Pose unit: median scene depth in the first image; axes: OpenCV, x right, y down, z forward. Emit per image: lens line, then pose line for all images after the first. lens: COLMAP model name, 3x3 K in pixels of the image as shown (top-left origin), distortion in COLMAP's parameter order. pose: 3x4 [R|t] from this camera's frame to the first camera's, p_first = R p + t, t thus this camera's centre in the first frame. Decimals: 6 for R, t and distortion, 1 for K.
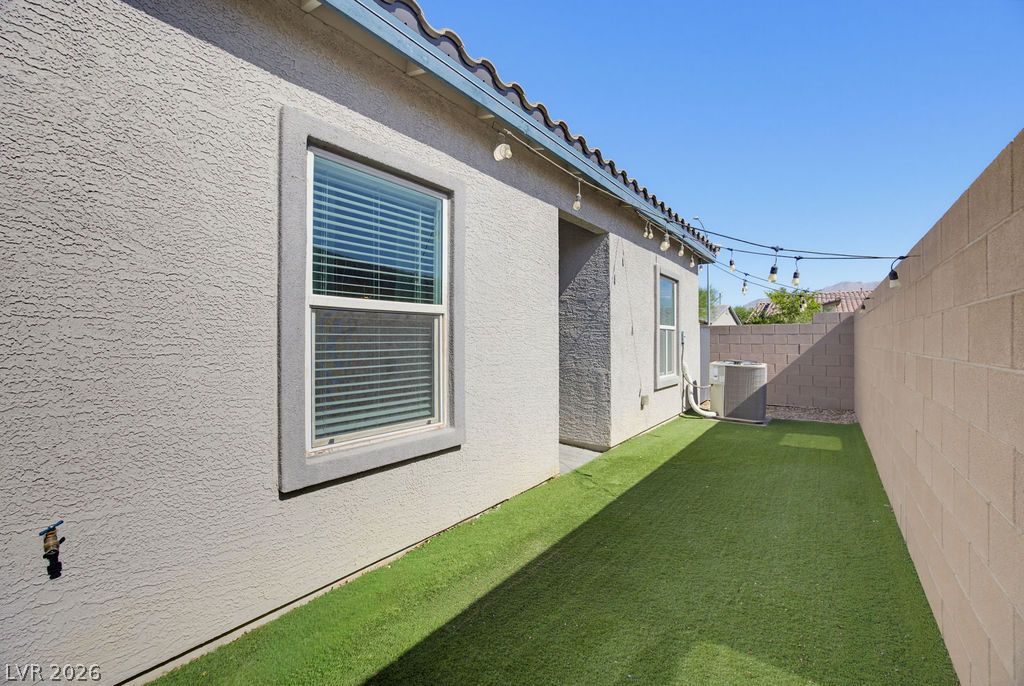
lens RADIAL K [[393.9, 0, 512.0], [0, 393.9, 343.0], [0, 0, 1]] dist [-0.036516, 0.000154]
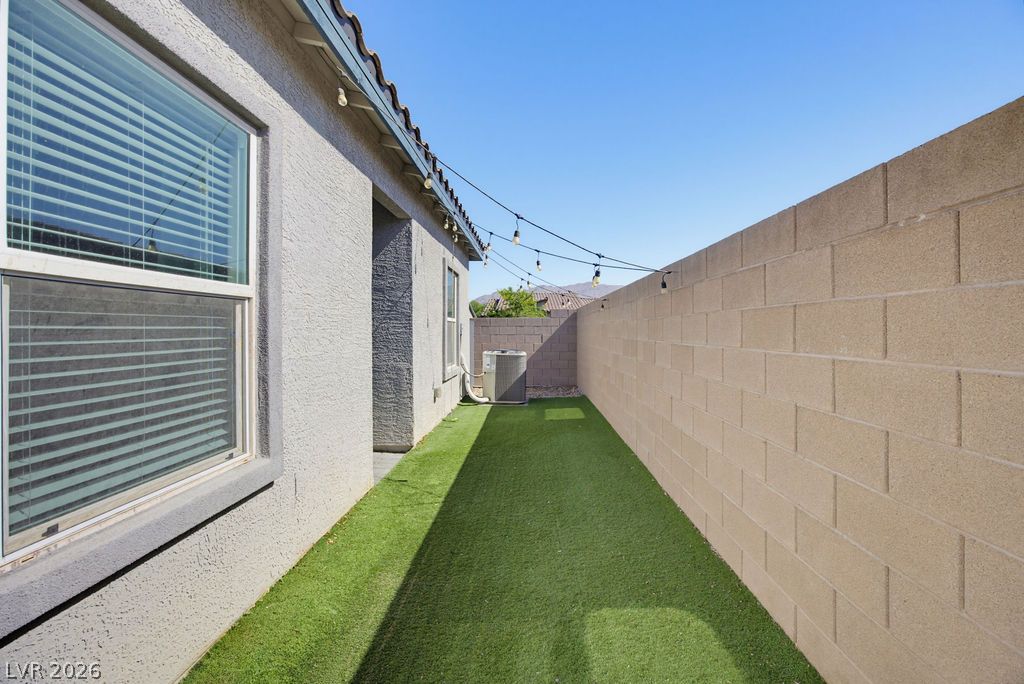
lens RADIAL K [[398.6, 0, 513.7], [0, 398.6, 330.9], [0, 0, 1]] dist [0.000819, 0.000369]
pose [[0.796280, -0.002221, 0.604924, -0.165888], [0.006893, 0.999962, -0.005403, -0.005487], [-0.604888, 0.008472, 0.796265, 0.106044]]
